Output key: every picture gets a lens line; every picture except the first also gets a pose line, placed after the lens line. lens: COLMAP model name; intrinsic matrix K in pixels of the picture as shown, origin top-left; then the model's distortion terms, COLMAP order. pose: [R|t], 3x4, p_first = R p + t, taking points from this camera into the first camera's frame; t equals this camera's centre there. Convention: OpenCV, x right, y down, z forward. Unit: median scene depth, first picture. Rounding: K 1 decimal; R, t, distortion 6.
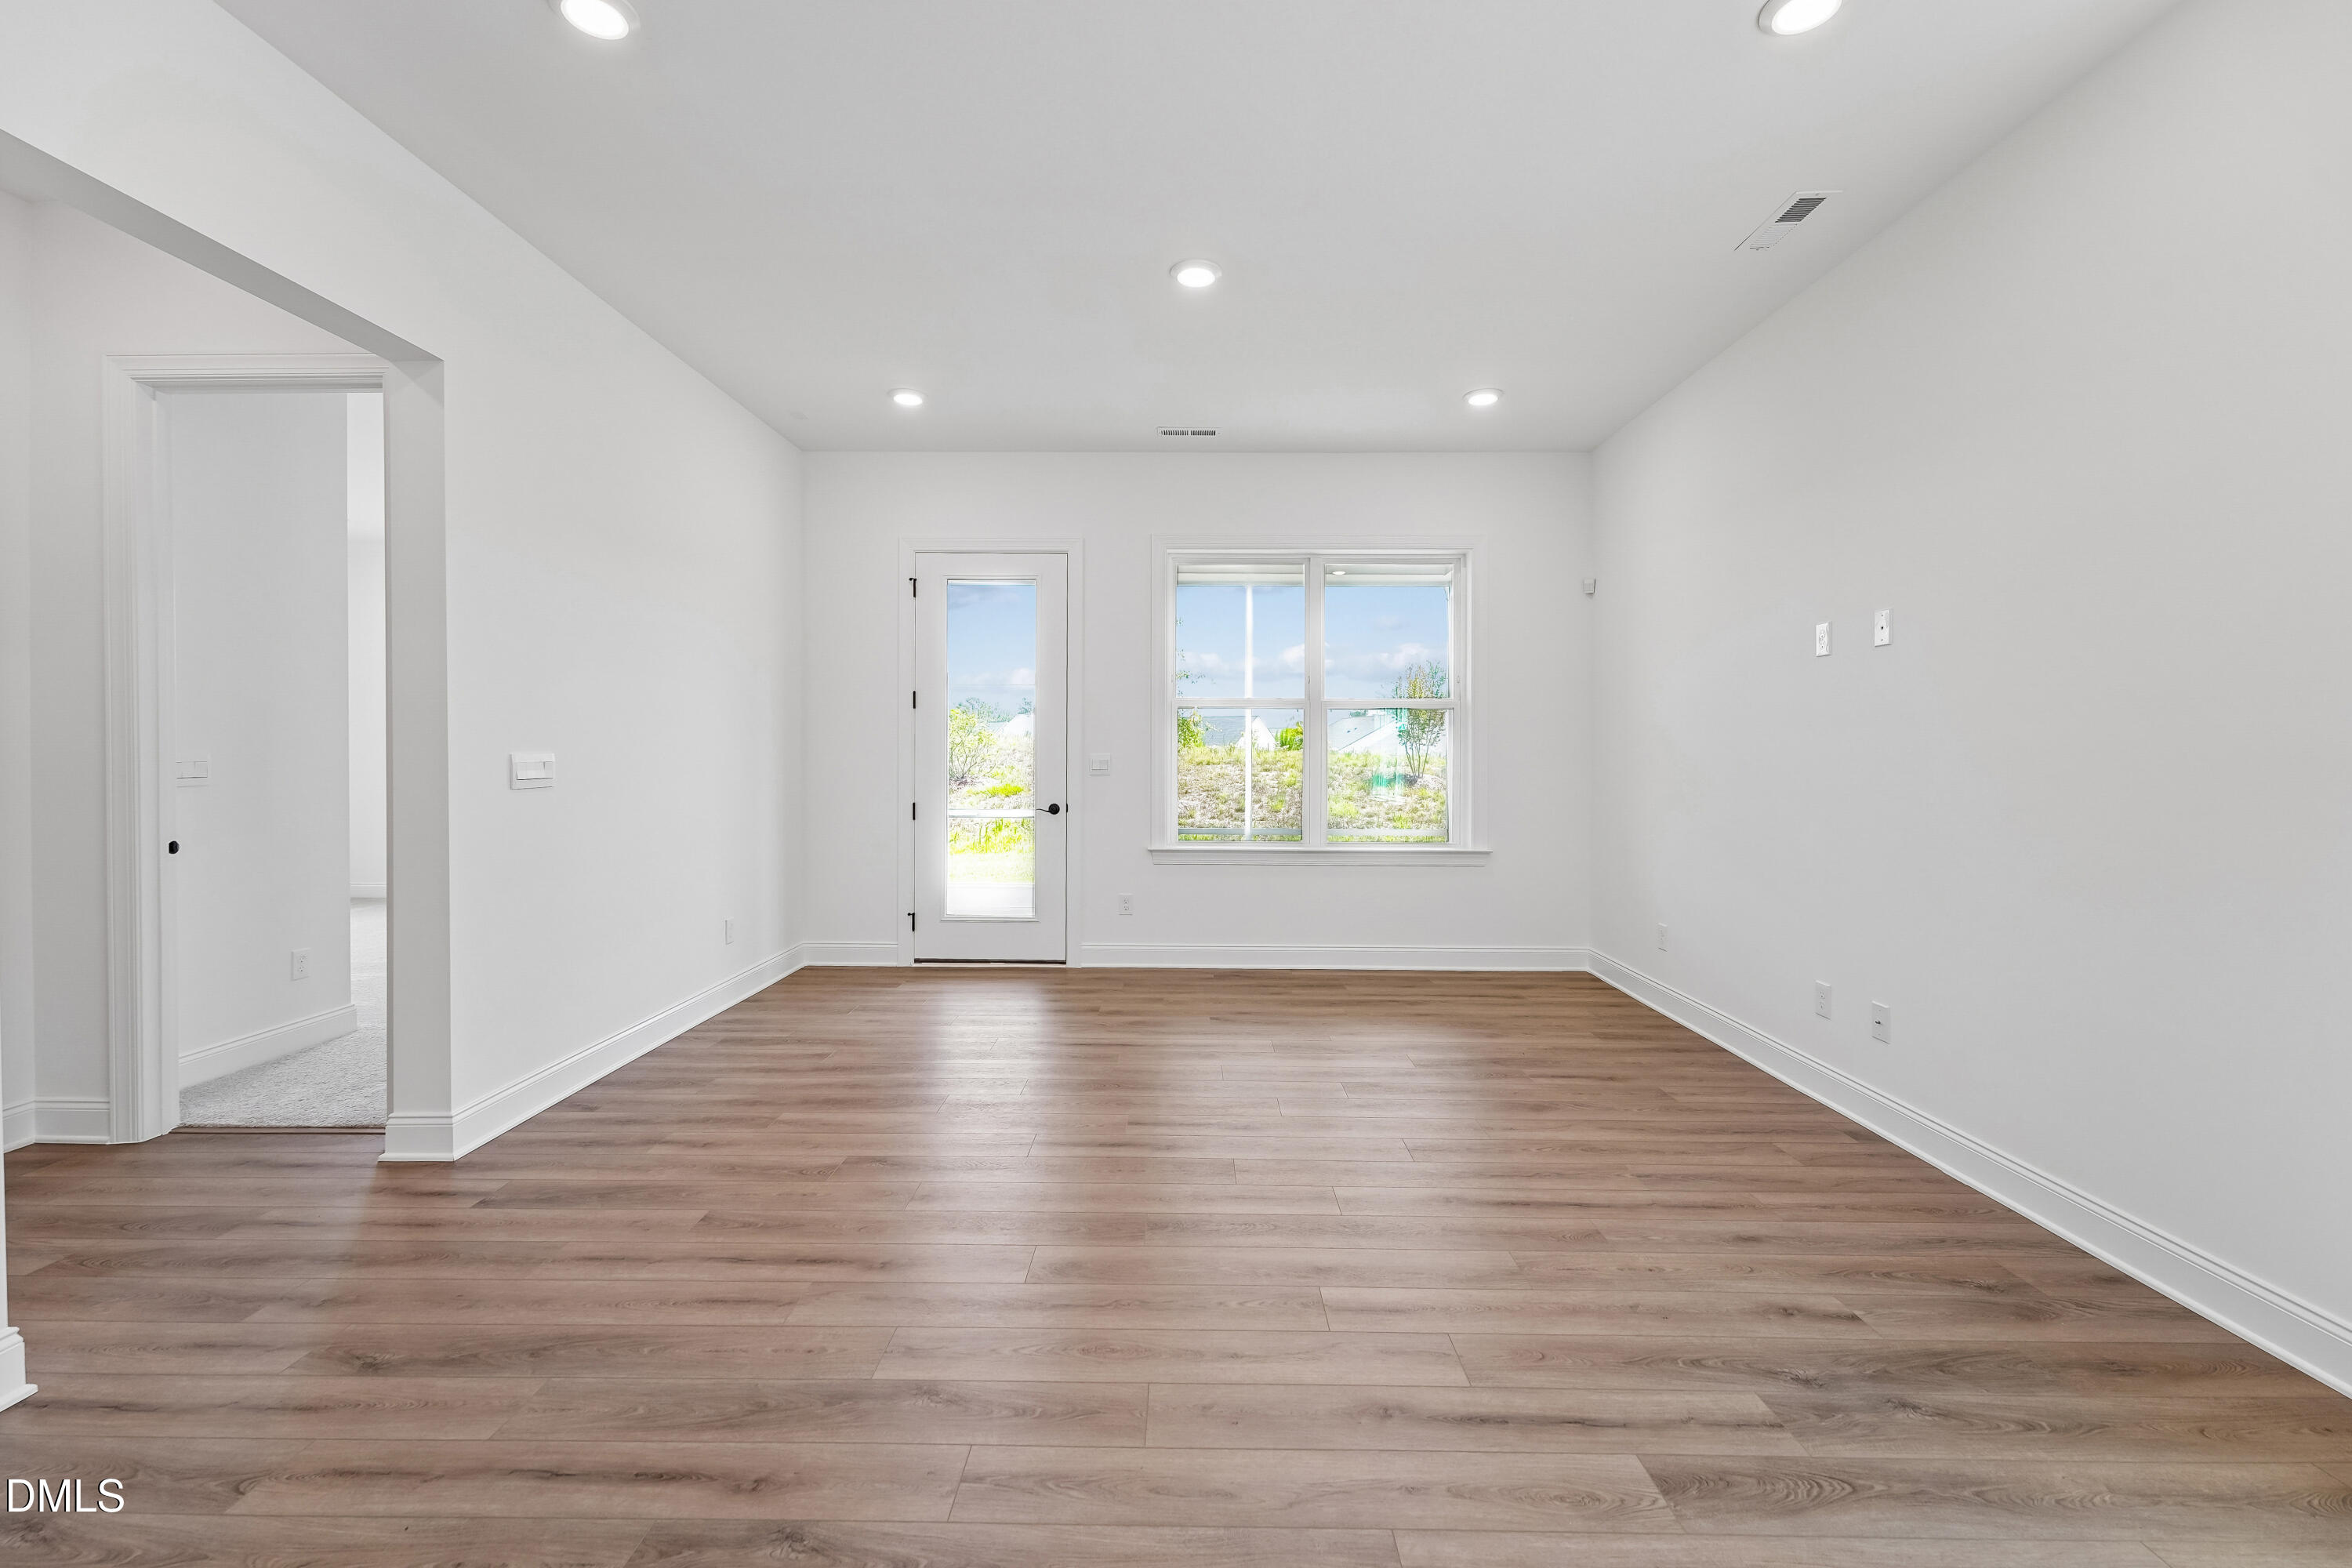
lens RADIAL K [[970.5, 0, 1174.1], [0, 970.5, 771.9], [0, 0, 1]] dist [-0.001142, 0.000134]
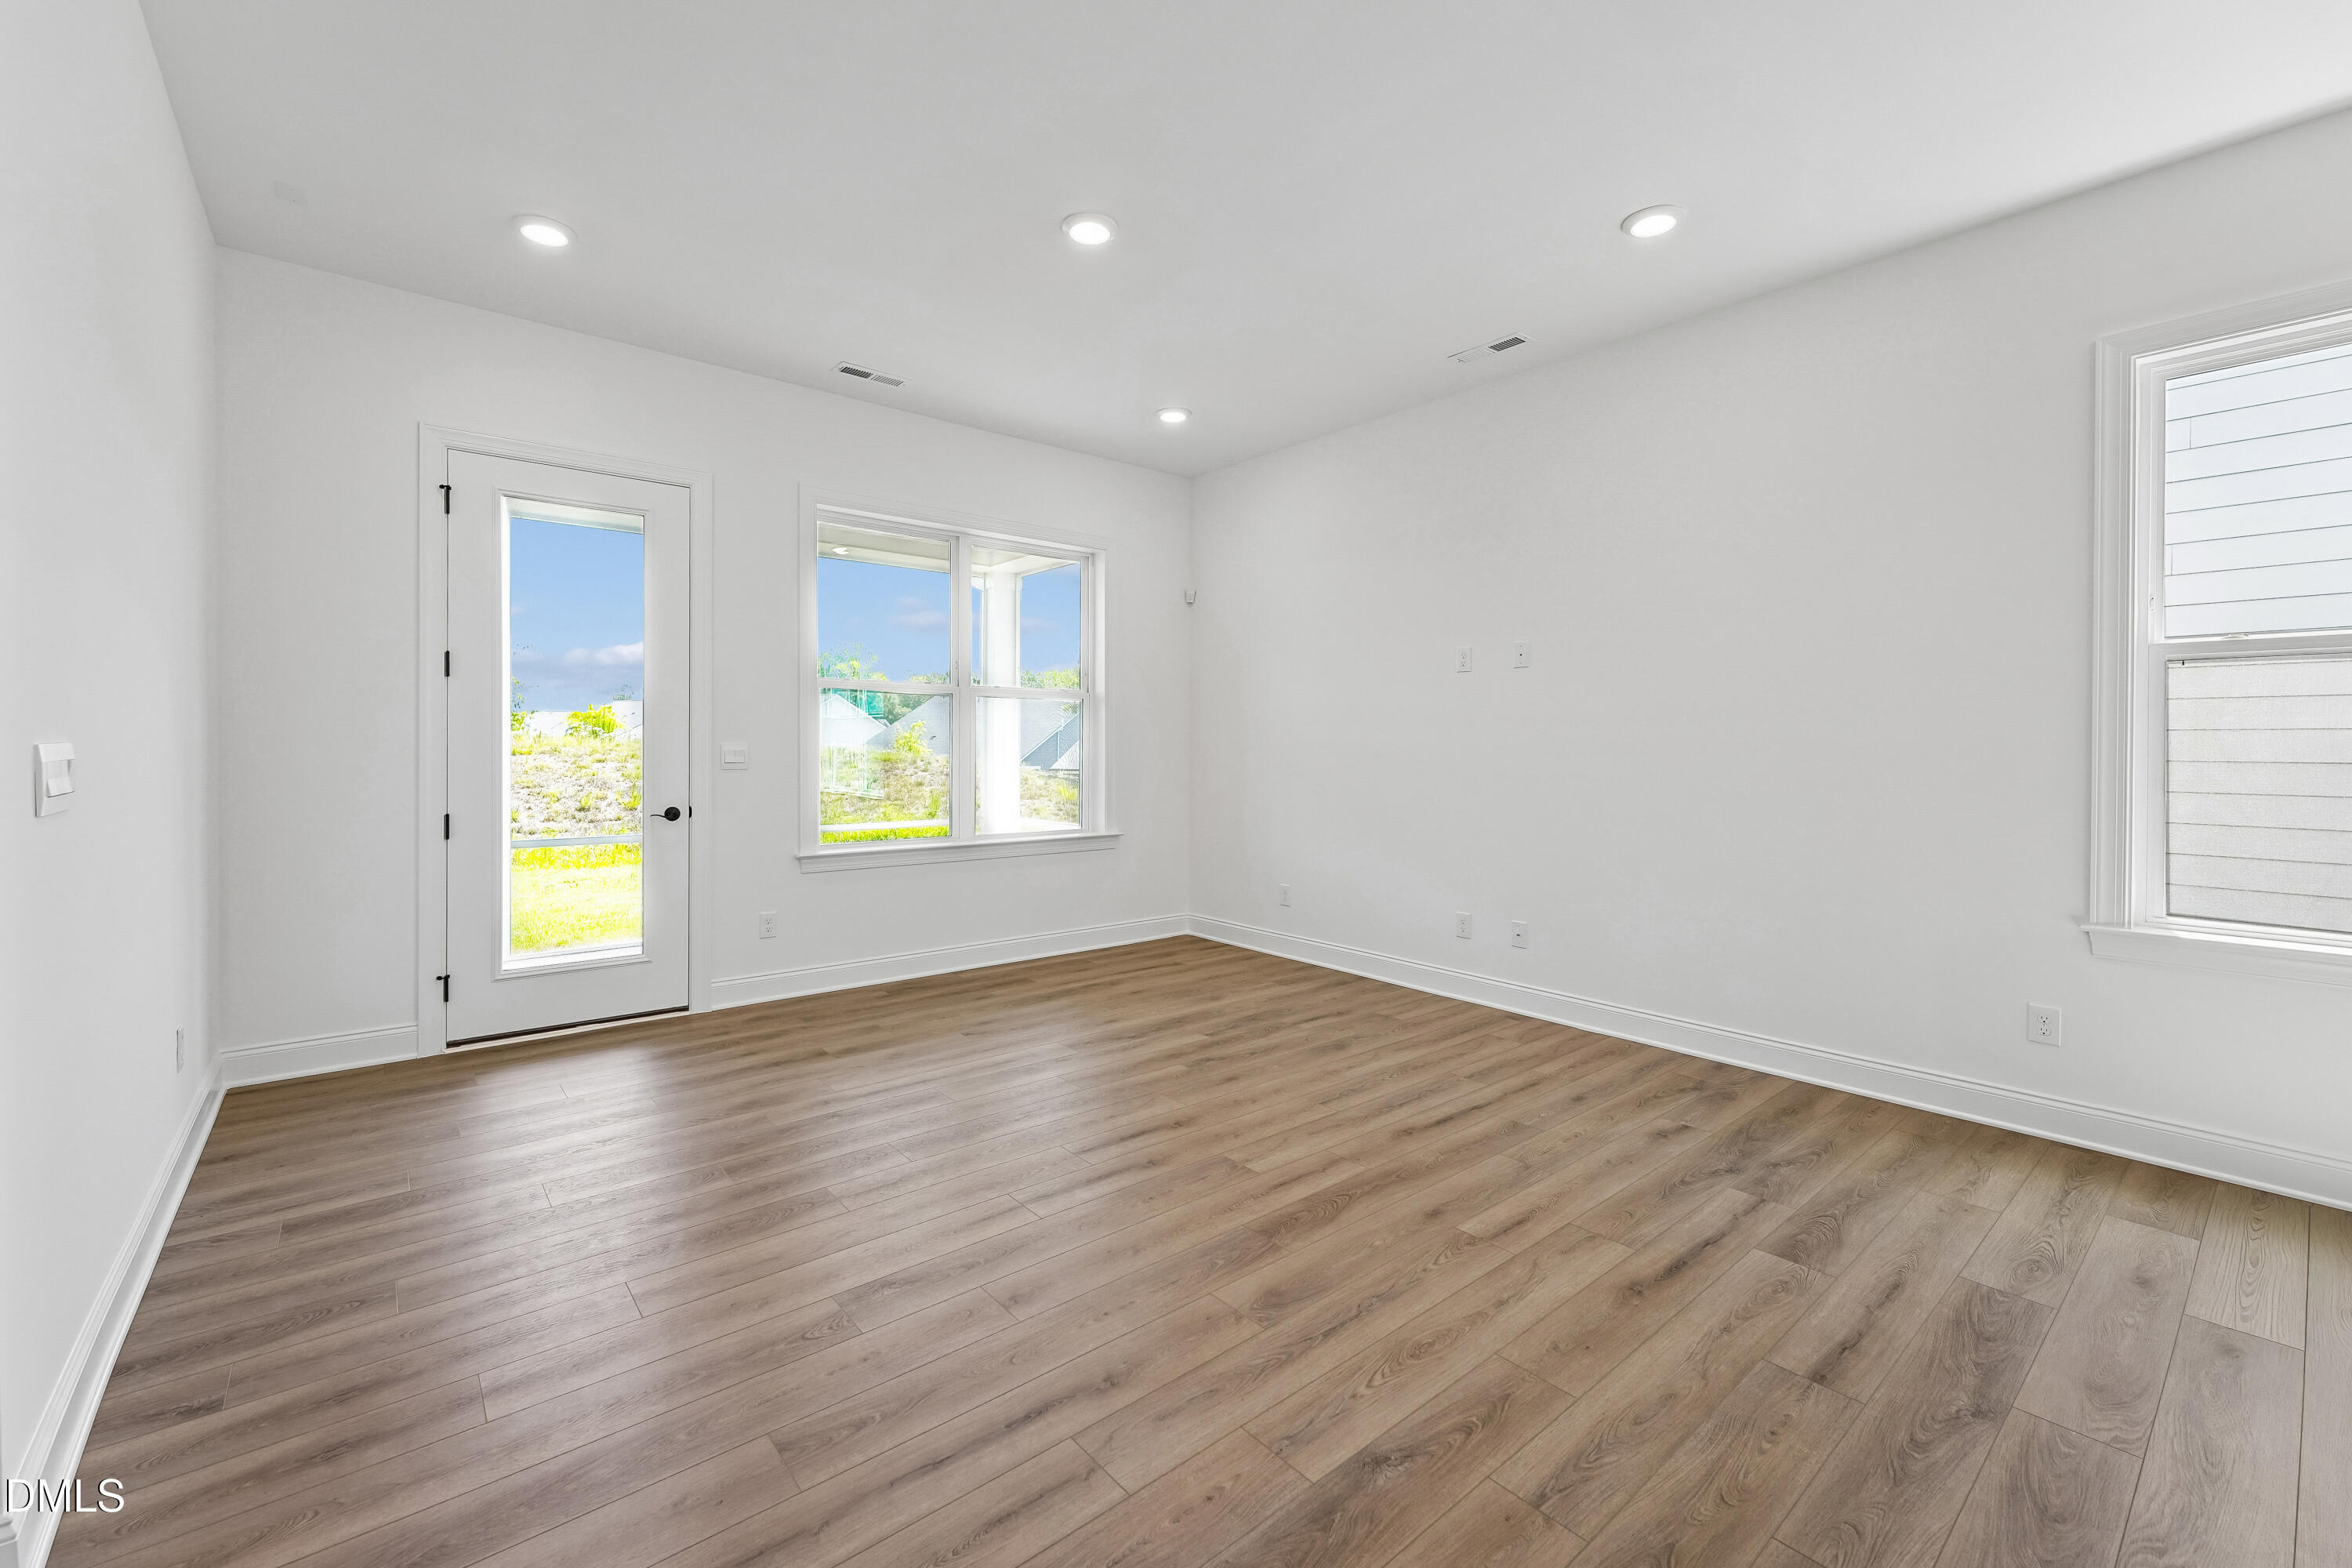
lens RADIAL K [[970.5, 0, 1166.1], [0, 970.5, 761.0], [0, 0, 1]] dist [-0.001142, 0.000134]
pose [[0.760247, -0.011909, 0.649525, -0.560997], [0.011293, 0.999923, 0.005115, -0.006520], [-0.649536, 0.003447, 0.760323, 0.256902]]
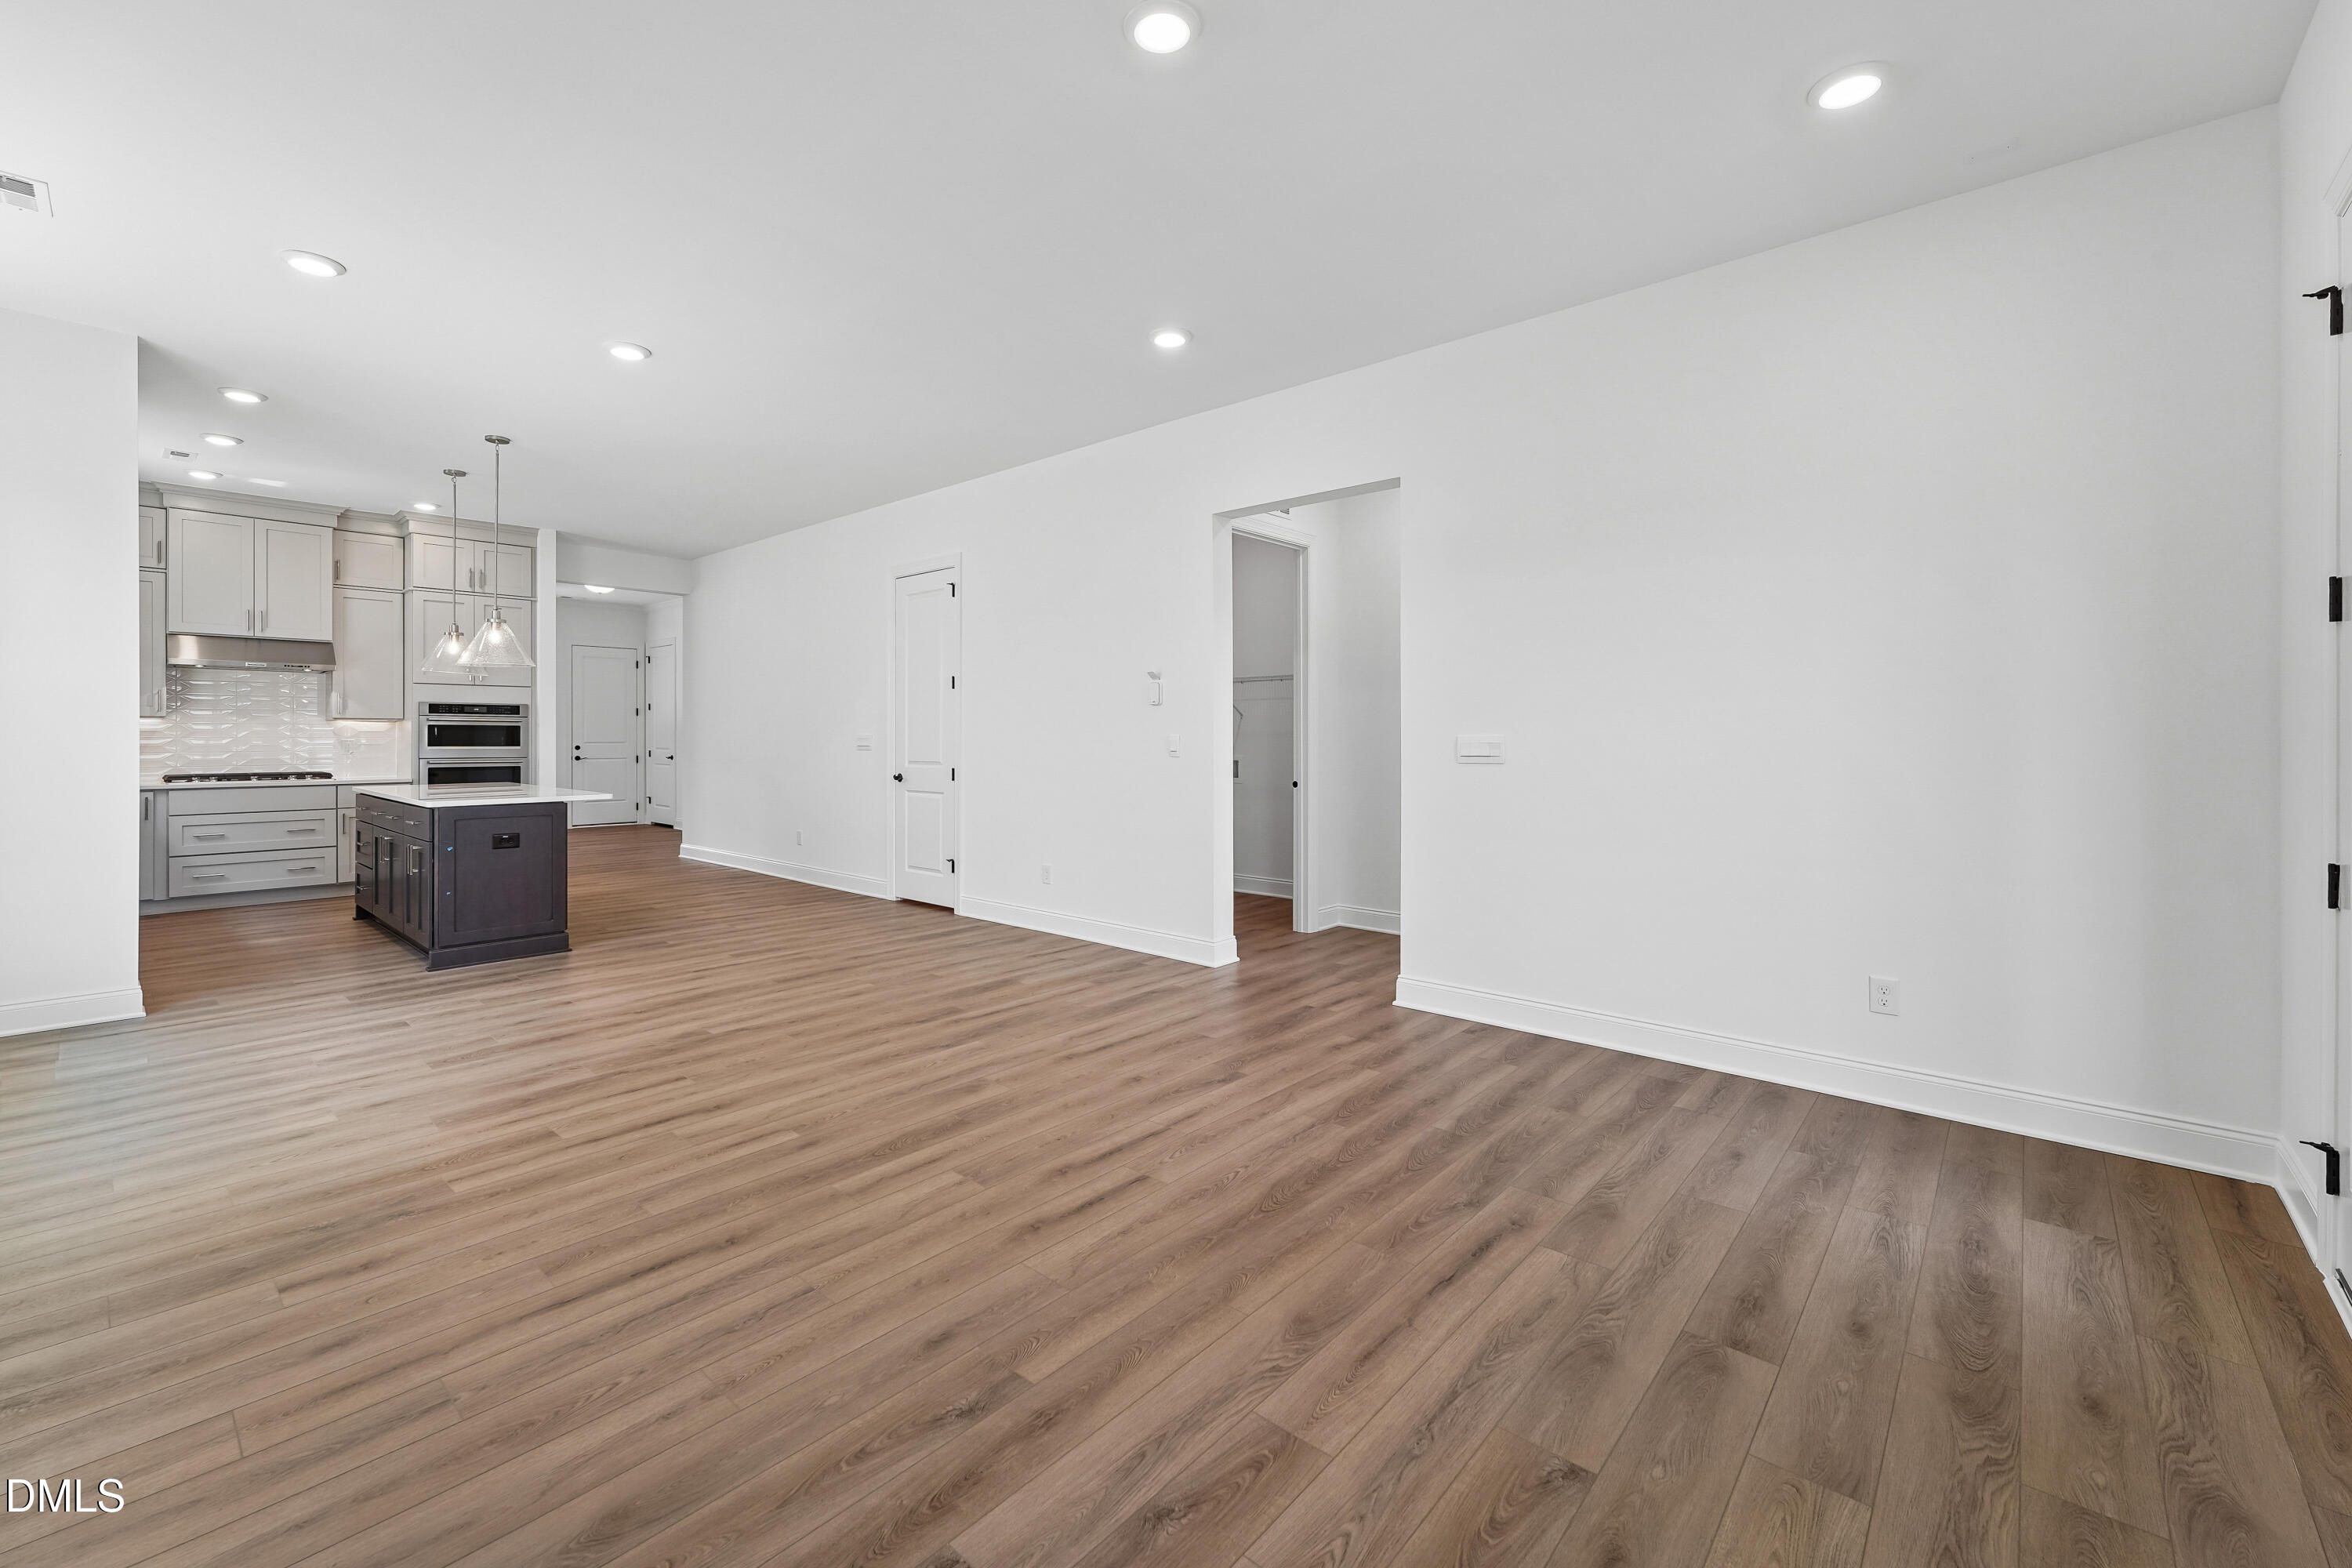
lens RADIAL K [[970.5, 0, 1175.7], [0, 970.5, 731.8], [0, 0, 1]] dist [-0.001142, 0.000134]
pose [[-0.648171, -0.006416, -0.761467, 0.574417], [-0.019668, 0.999772, 0.008318, -0.029274], [0.761240, 0.020368, -0.648150, 1.546384]]
